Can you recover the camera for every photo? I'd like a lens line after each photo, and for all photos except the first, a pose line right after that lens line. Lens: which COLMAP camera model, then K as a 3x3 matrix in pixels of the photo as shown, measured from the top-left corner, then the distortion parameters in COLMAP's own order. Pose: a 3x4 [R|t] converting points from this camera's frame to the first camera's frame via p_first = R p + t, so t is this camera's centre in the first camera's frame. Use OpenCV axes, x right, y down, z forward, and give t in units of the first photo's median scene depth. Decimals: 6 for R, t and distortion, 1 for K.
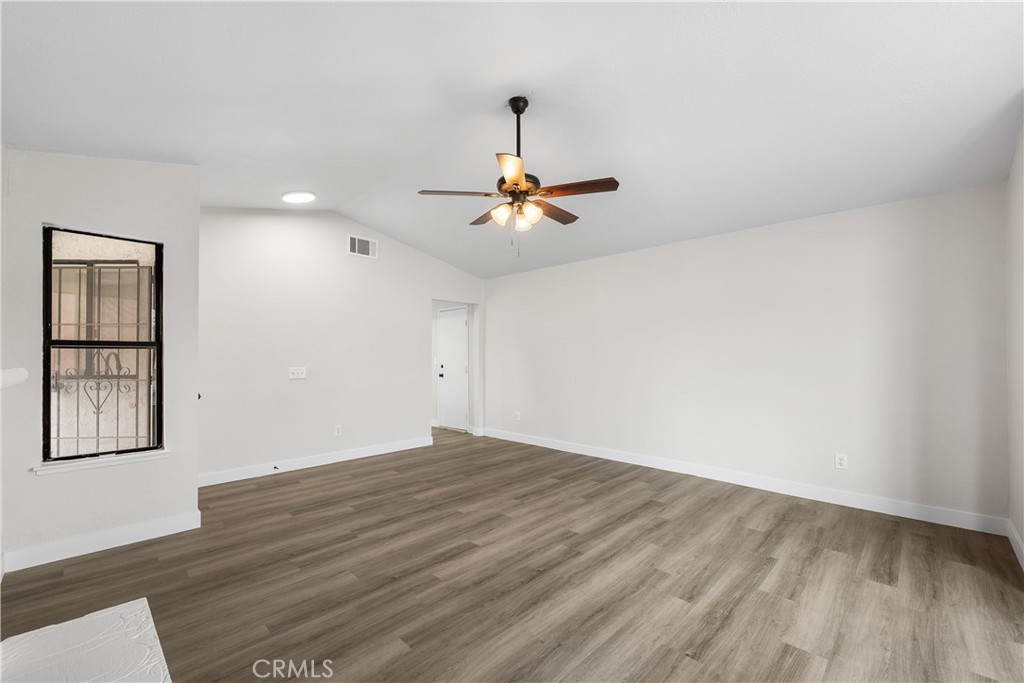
lens RADIAL K [[419.2, 0, 516.2], [0, 419.2, 339.7], [0, 0, 1]] dist [-0.001499, -0.000408]
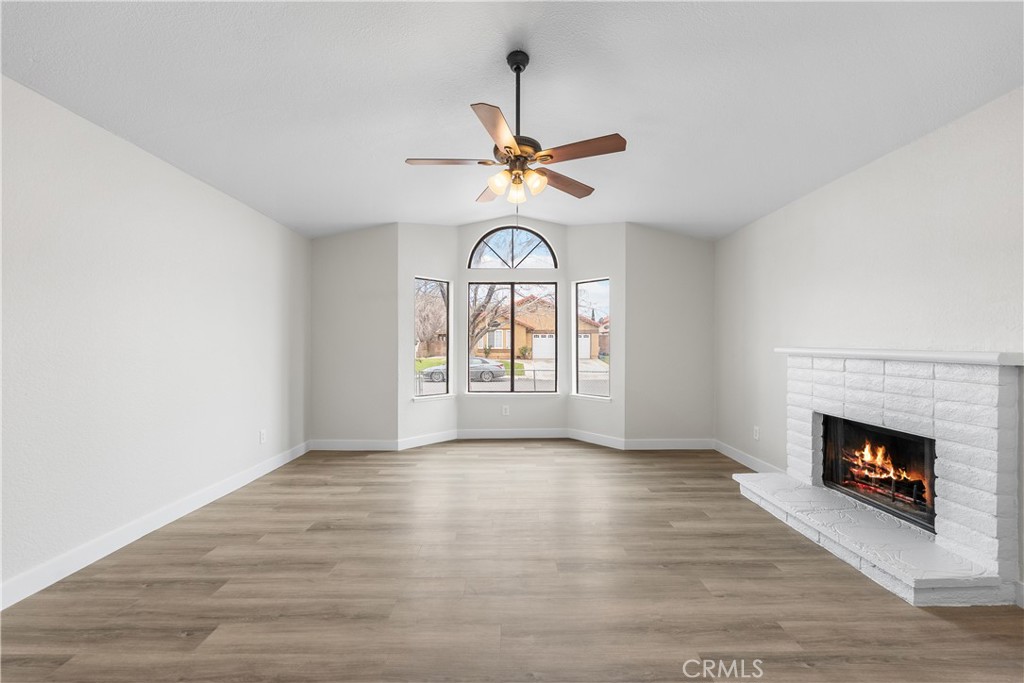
lens RADIAL K [[416.7, 0, 516.1], [0, 416.7, 343.0], [0, 0, 1]] dist [-0.002296, -0.000428]
pose [[-0.704240, 0.002617, 0.709957, -0.516805], [-0.032500, 0.998826, -0.035920, 0.059987], [-0.709217, -0.048370, -0.703329, 1.361975]]
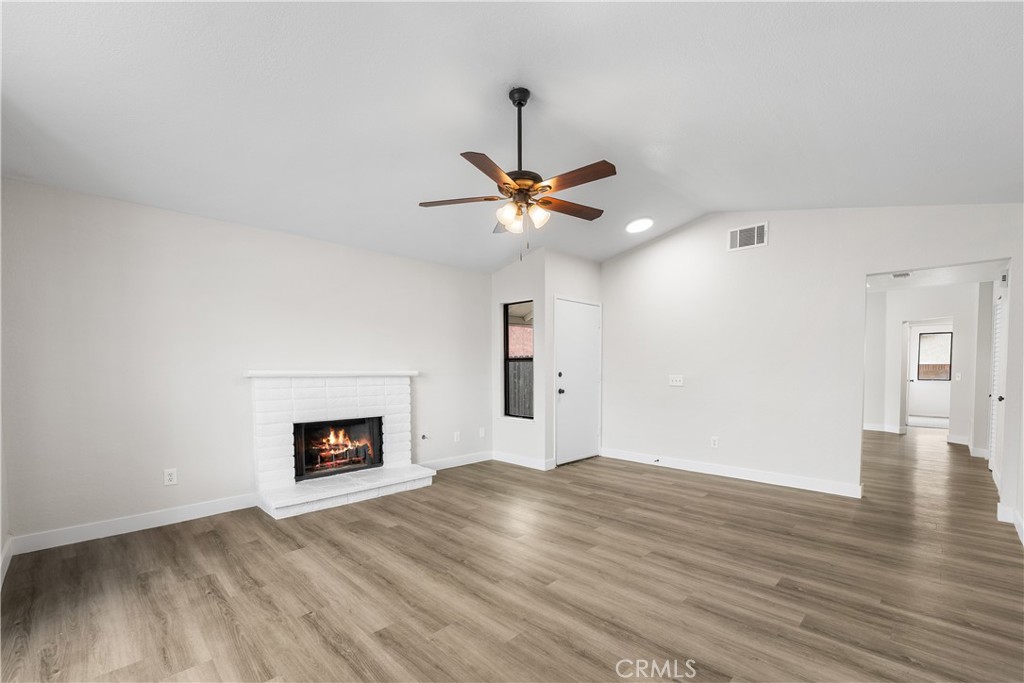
lens RADIAL K [[437.8, 0, 519.9], [0, 437.8, 373.5], [0, 0, 1]] dist [-0.002227, -0.000301]
pose [[-0.004829, 0.015677, -0.999865, 0.847580], [0.044445, 0.998892, 0.015447, 0.036362], [0.999000, -0.044364, -0.005520, 0.839244]]
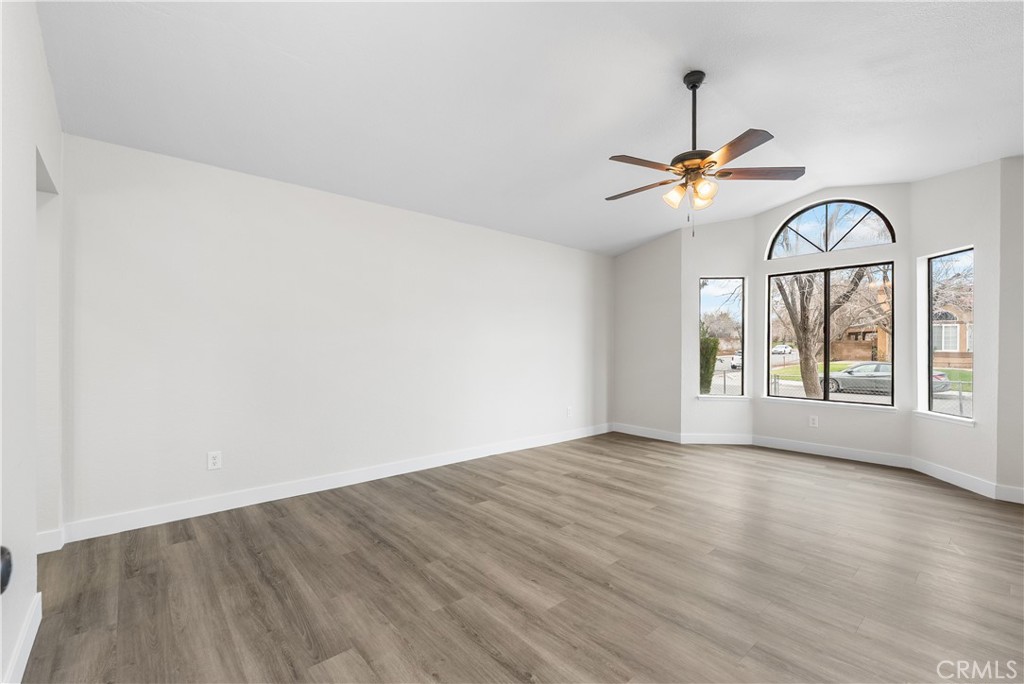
lens RADIAL K [[440.6, 0, 514.9], [0, 440.6, 344.2], [0, 0, 1]] dist [-0.000843, -0.000056]
pose [[0.085404, 0.004704, 0.996335, -0.869287], [-0.045553, 0.998962, -0.000812, 0.057248], [-0.995305, -0.045317, 0.085529, 1.108783]]
